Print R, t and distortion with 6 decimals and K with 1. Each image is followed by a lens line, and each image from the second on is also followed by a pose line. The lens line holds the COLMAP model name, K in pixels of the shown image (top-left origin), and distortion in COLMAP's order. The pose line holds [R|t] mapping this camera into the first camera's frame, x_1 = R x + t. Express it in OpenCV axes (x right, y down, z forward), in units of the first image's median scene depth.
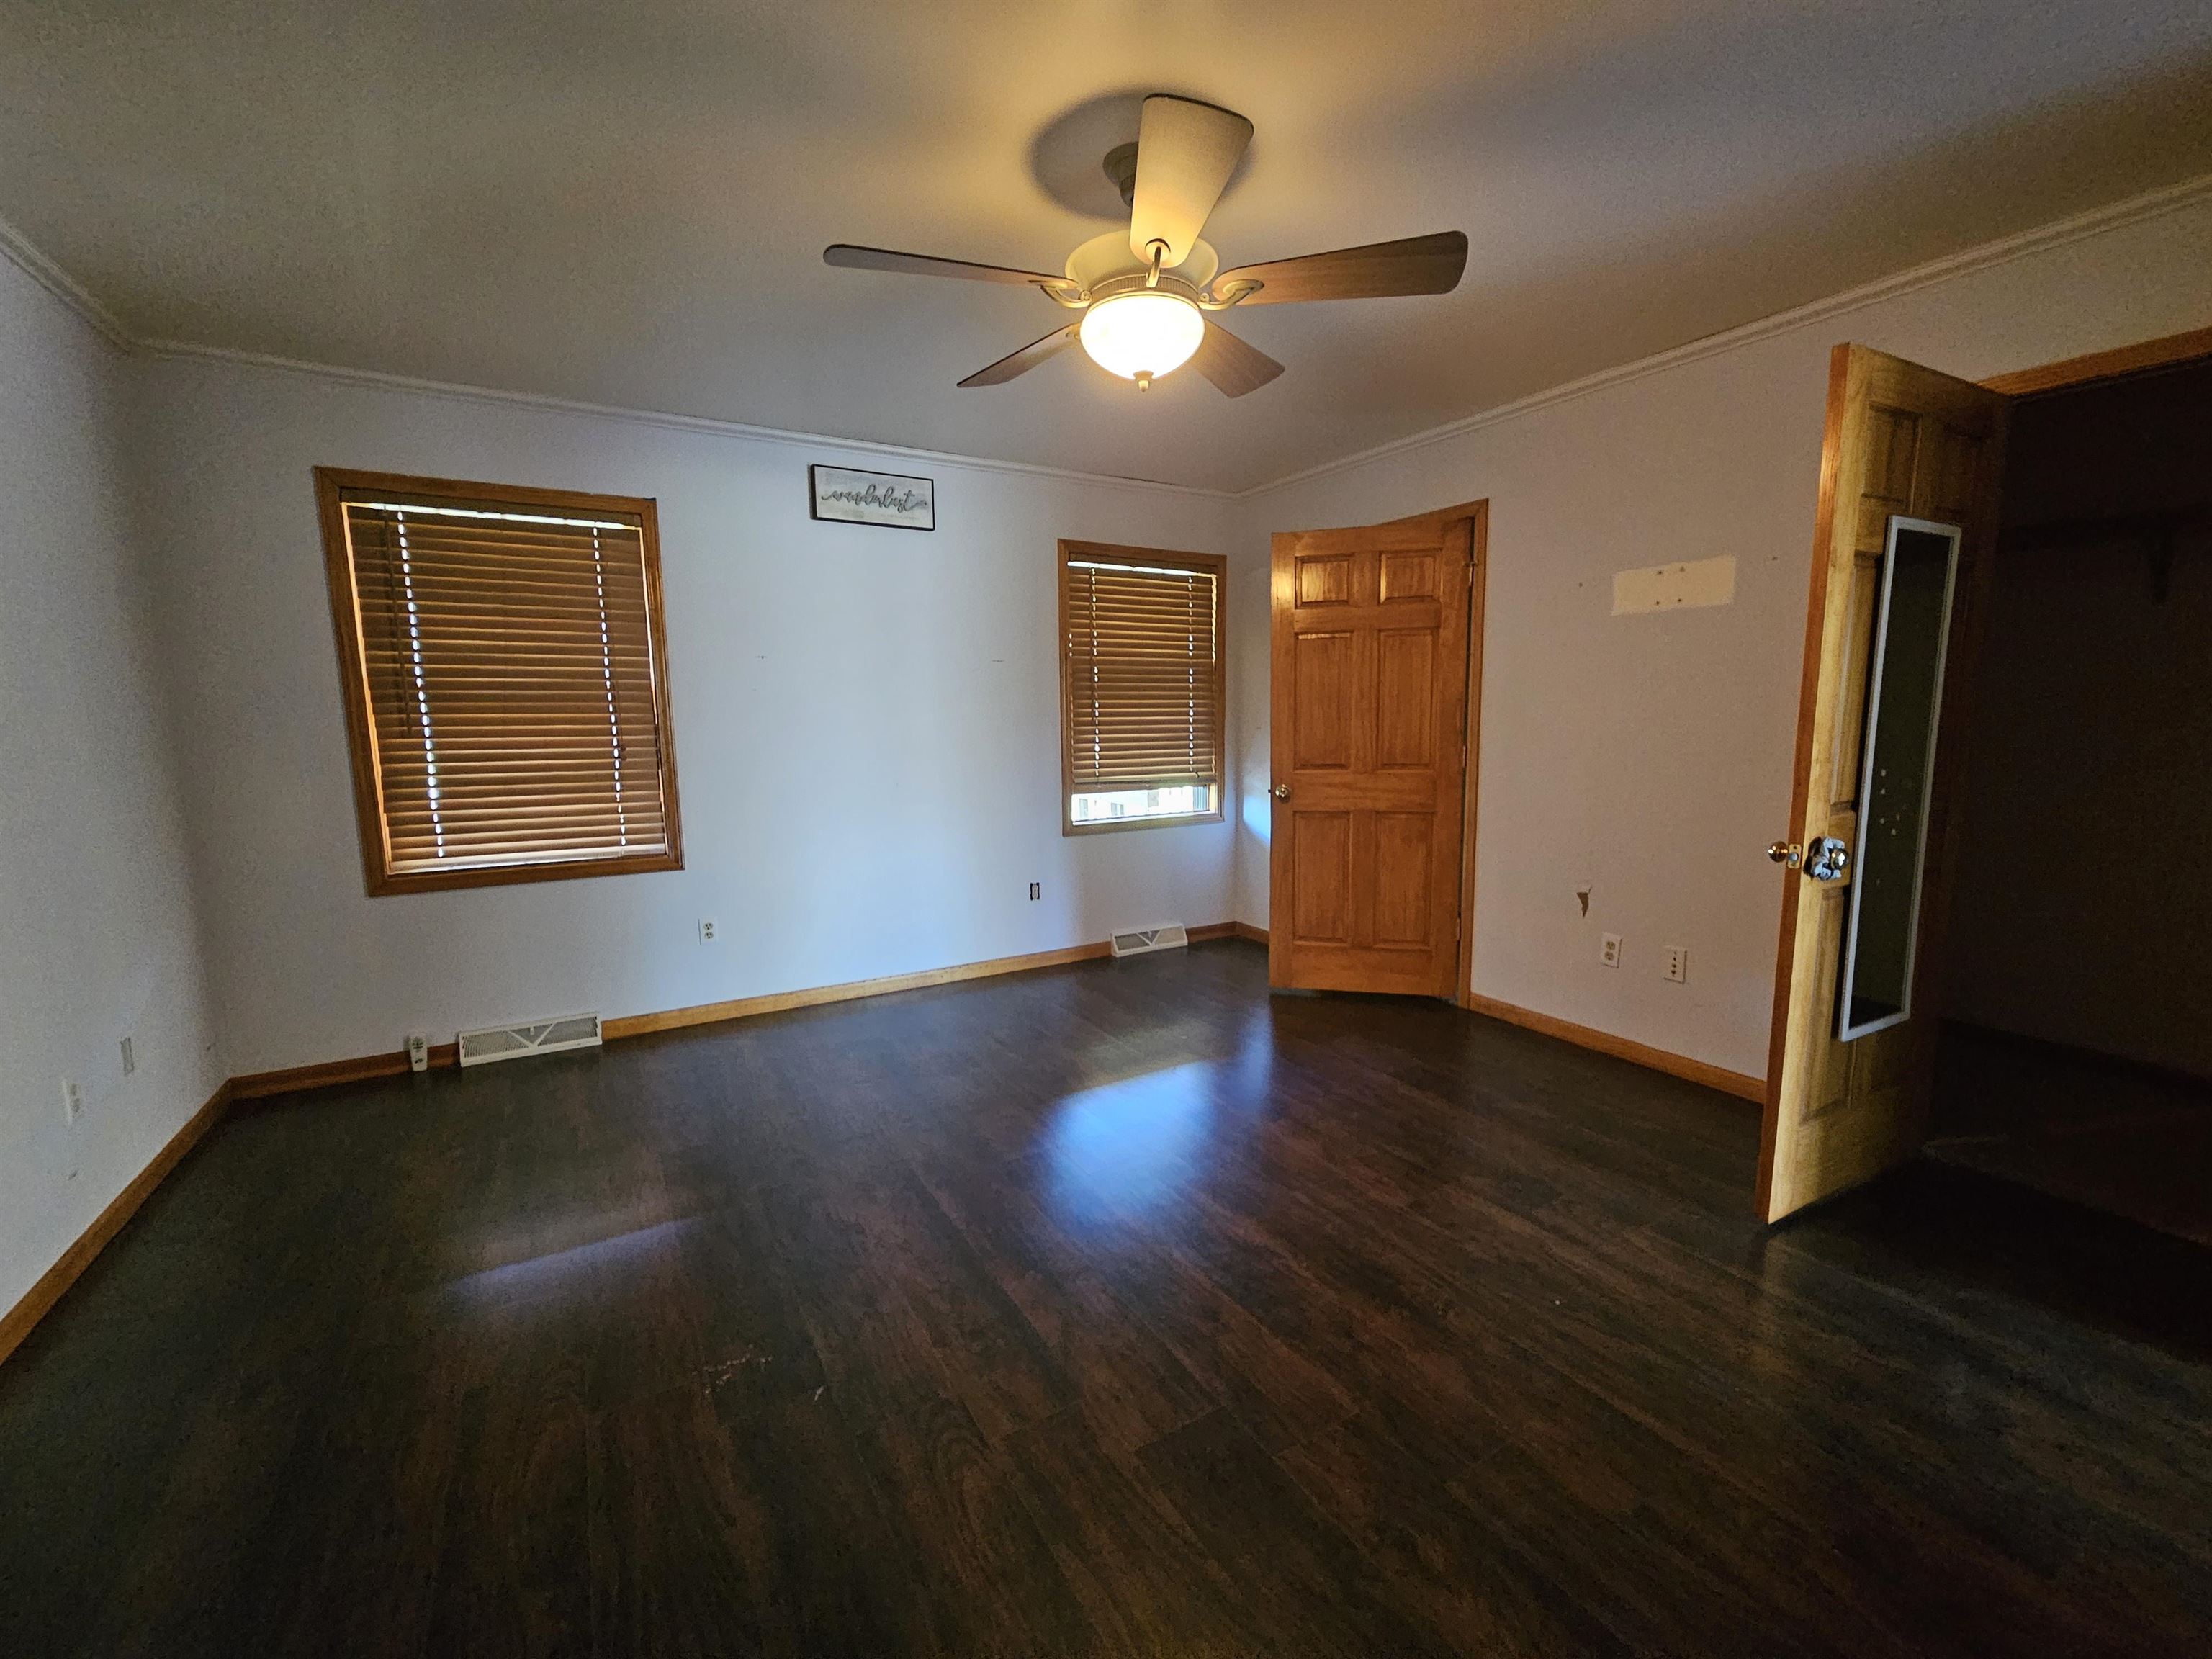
lens RADIAL K [[912.3, 0, 1104.2], [0, 912.3, 836.9], [0, 0, 1]] dist [0.000317, 0.000642]
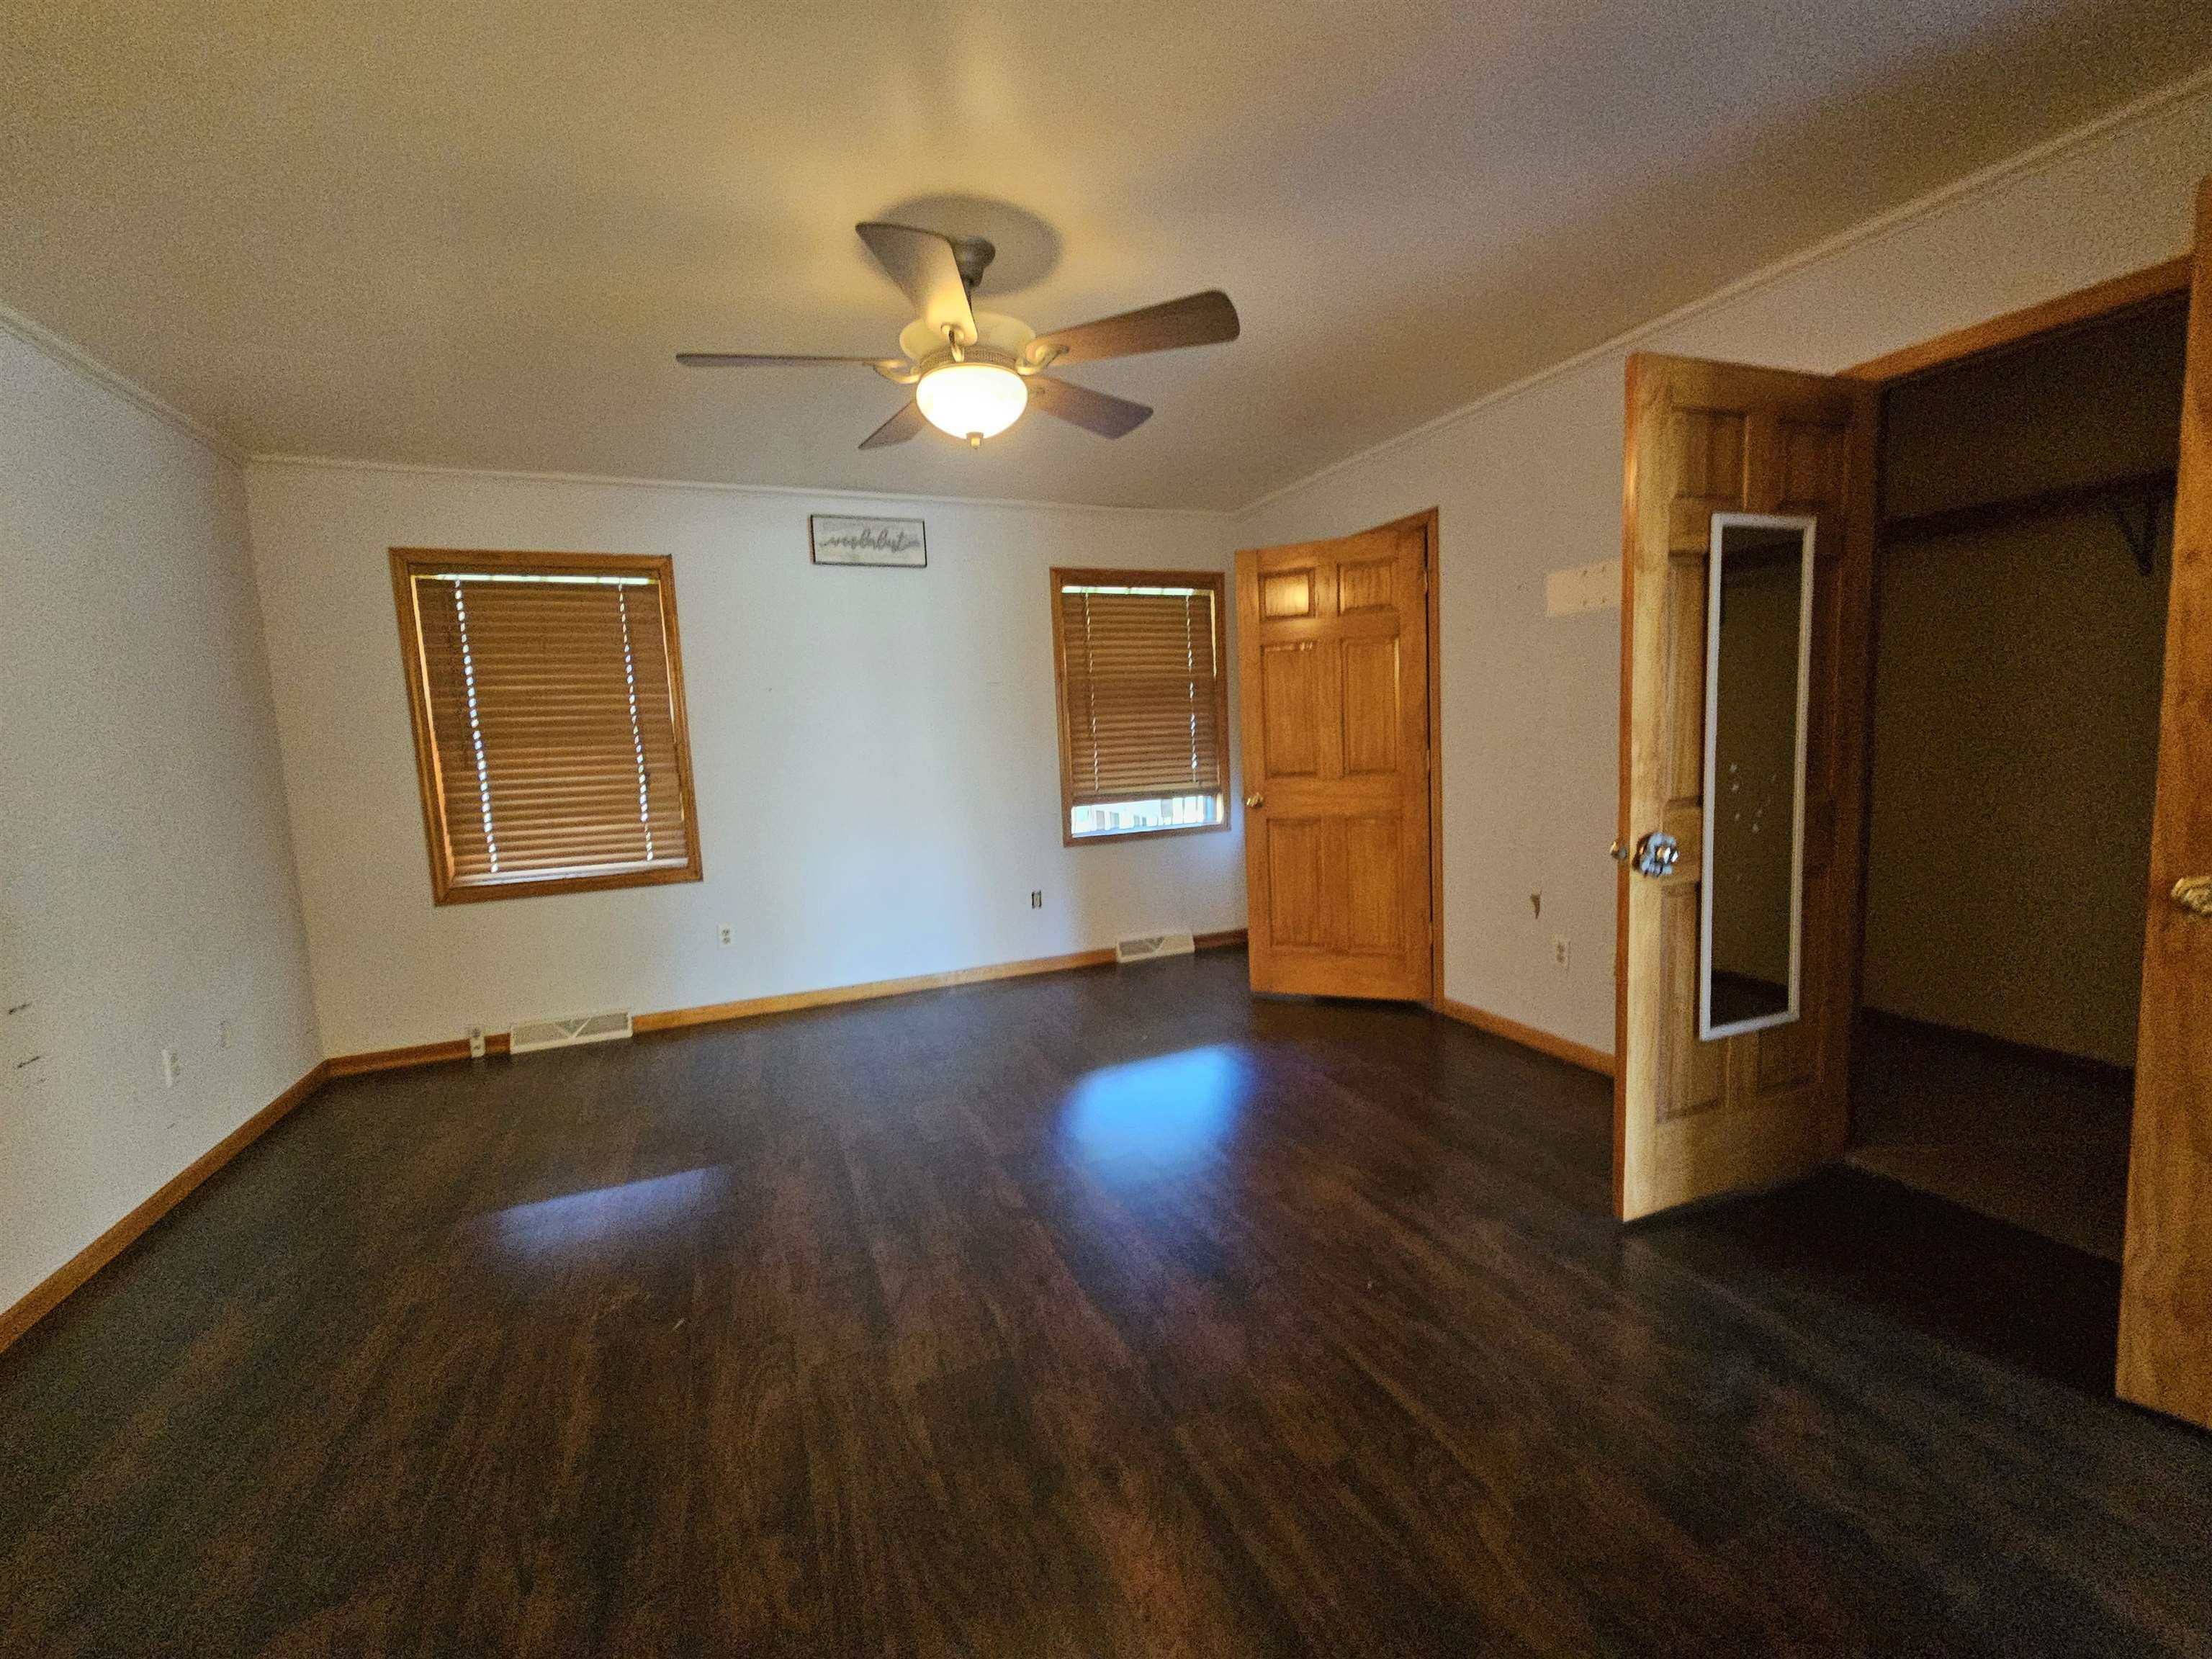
lens RADIAL K [[912.9, 0, 1106.0], [0, 912.9, 829.5], [0, 0, 1]] dist [0.000503, -0.000333]
pose [[0.990806, -0.017634, -0.134133, 0.197925], [0.014529, 0.999604, -0.024094, 0.006815], [0.134505, 0.021924, 0.990670, -0.048985]]
